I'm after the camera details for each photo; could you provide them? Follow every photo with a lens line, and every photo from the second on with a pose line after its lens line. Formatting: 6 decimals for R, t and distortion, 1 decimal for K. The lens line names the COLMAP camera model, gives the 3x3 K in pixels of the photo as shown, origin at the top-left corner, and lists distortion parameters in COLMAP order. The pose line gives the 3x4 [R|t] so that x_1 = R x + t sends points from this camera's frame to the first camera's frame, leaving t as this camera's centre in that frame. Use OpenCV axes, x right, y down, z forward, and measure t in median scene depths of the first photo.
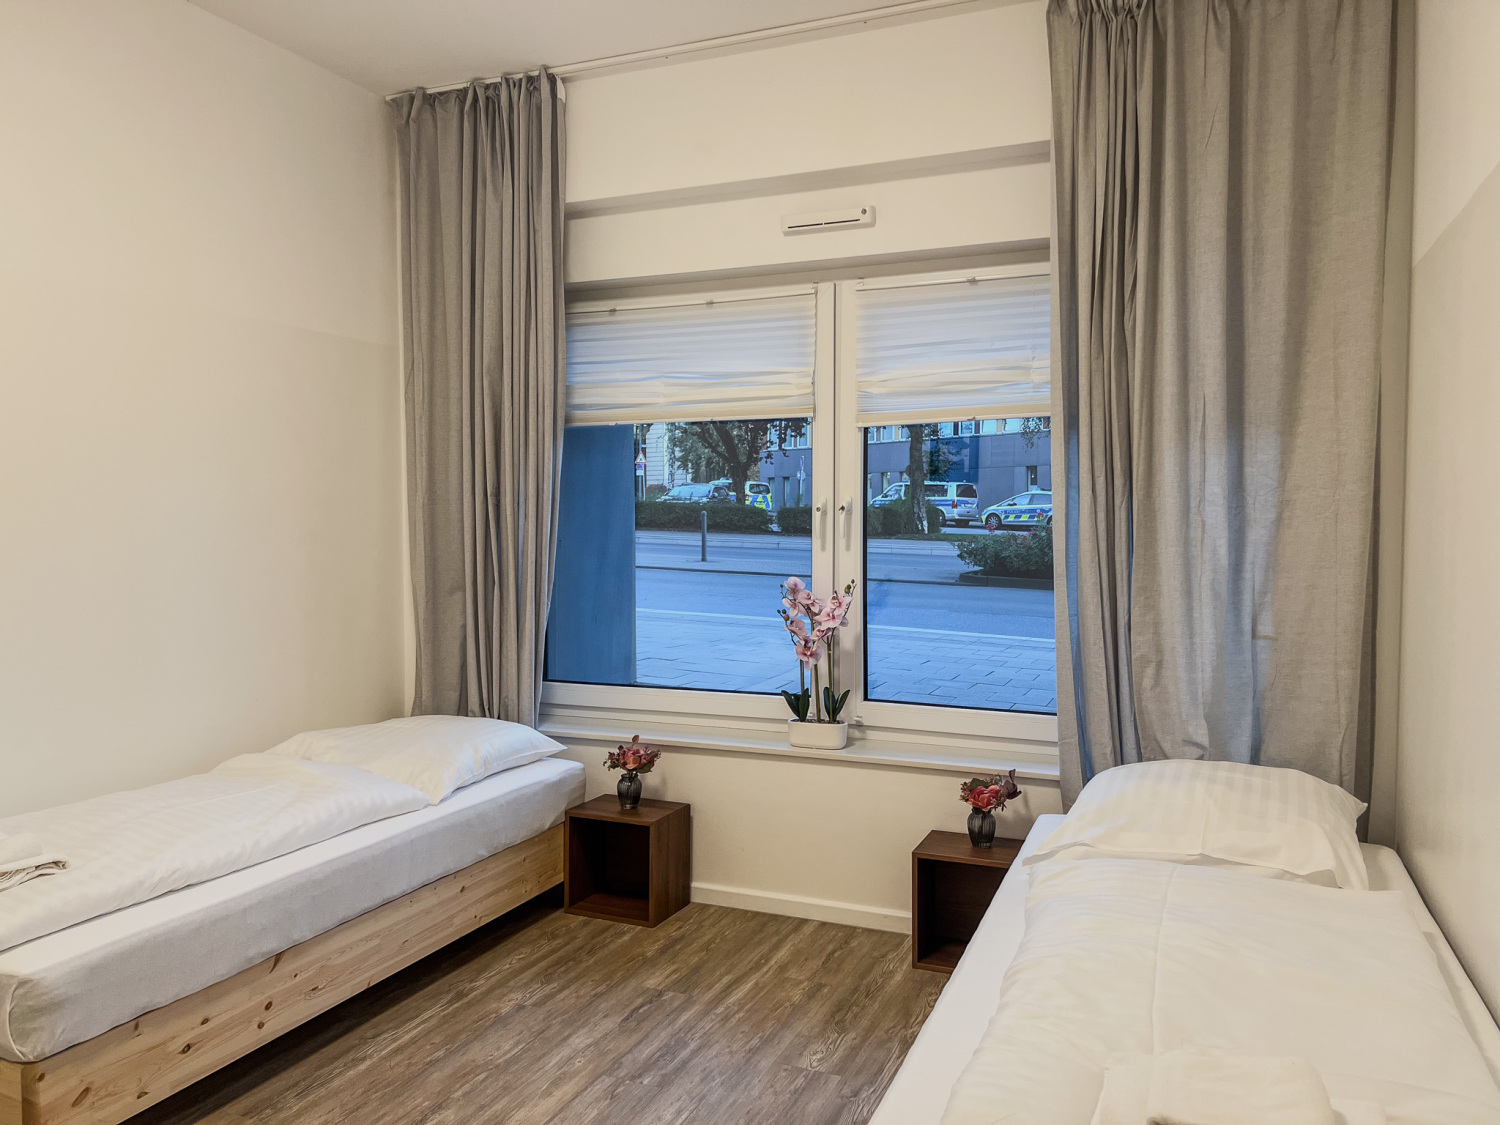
lens RADIAL K [[1125.7, 0, 757.8], [0, 1125.7, 565.0], [0, 0, 1]] dist [0.068017, -0.076634]
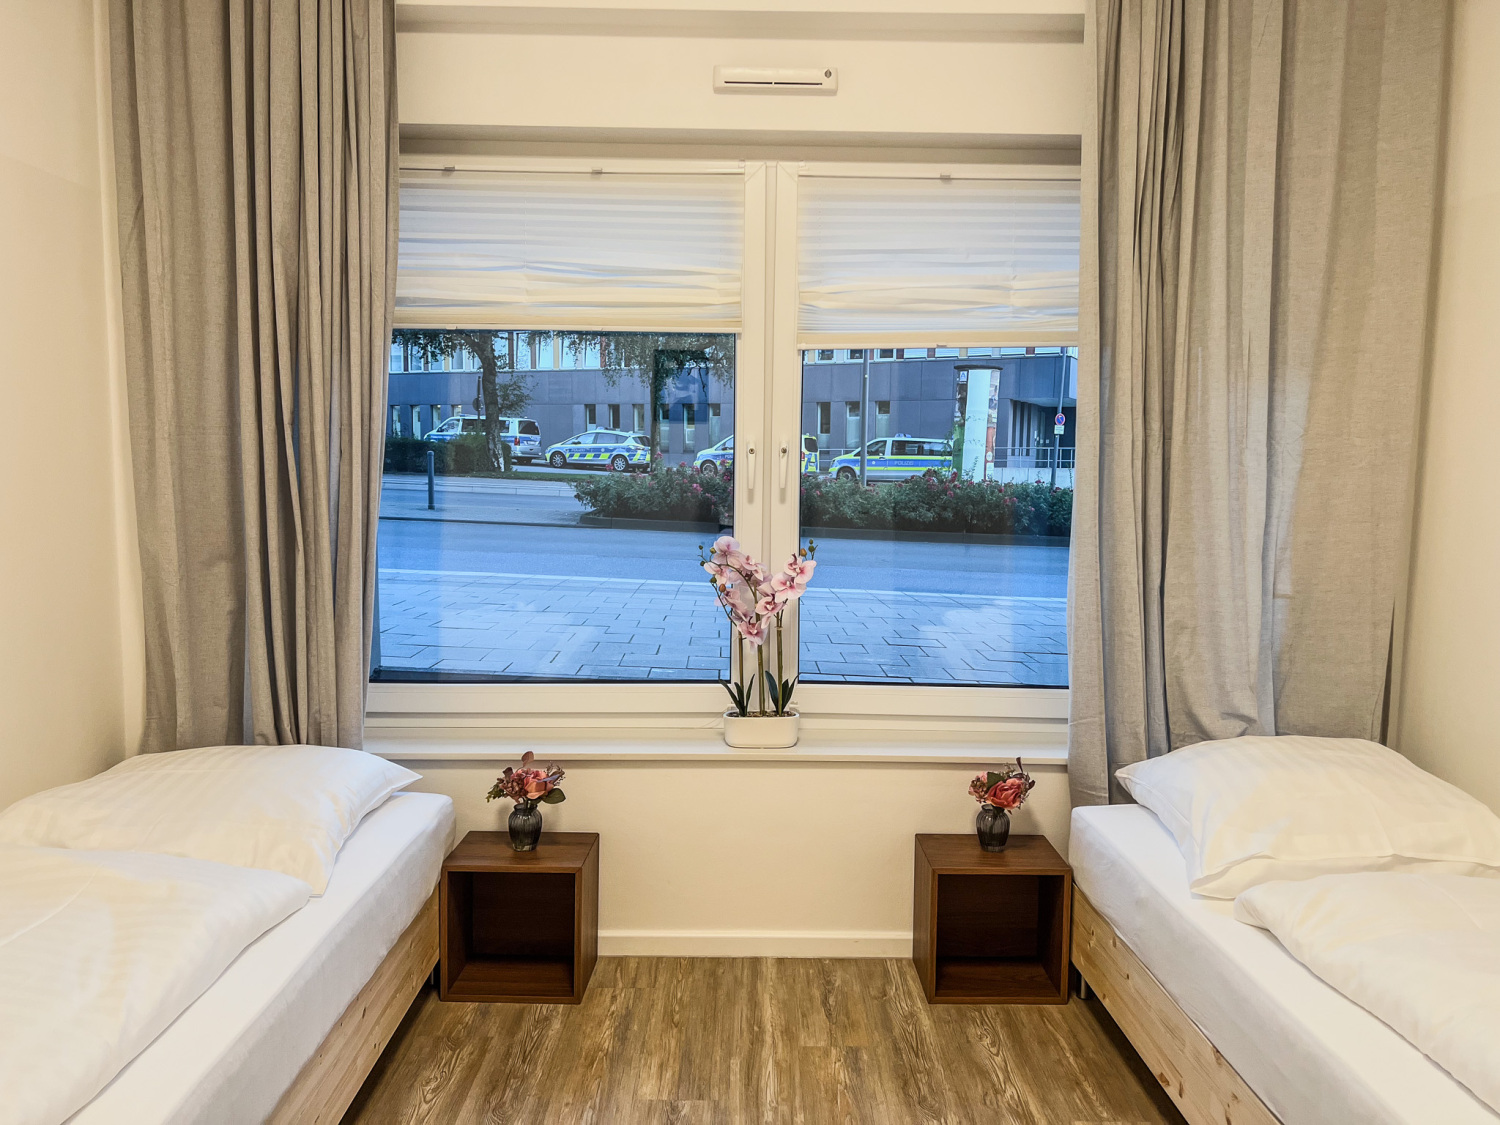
lens RADIAL K [[1125.7, 0, 747.4], [0, 1125.7, 567.2], [0, 0, 1]] dist [0.068017, -0.076634]
pose [[0.917572, -0.027372, 0.396626, -0.283063], [0.004530, 0.998282, 0.058414, -0.014439], [-0.397544, -0.051803, 0.916120, 0.277107]]
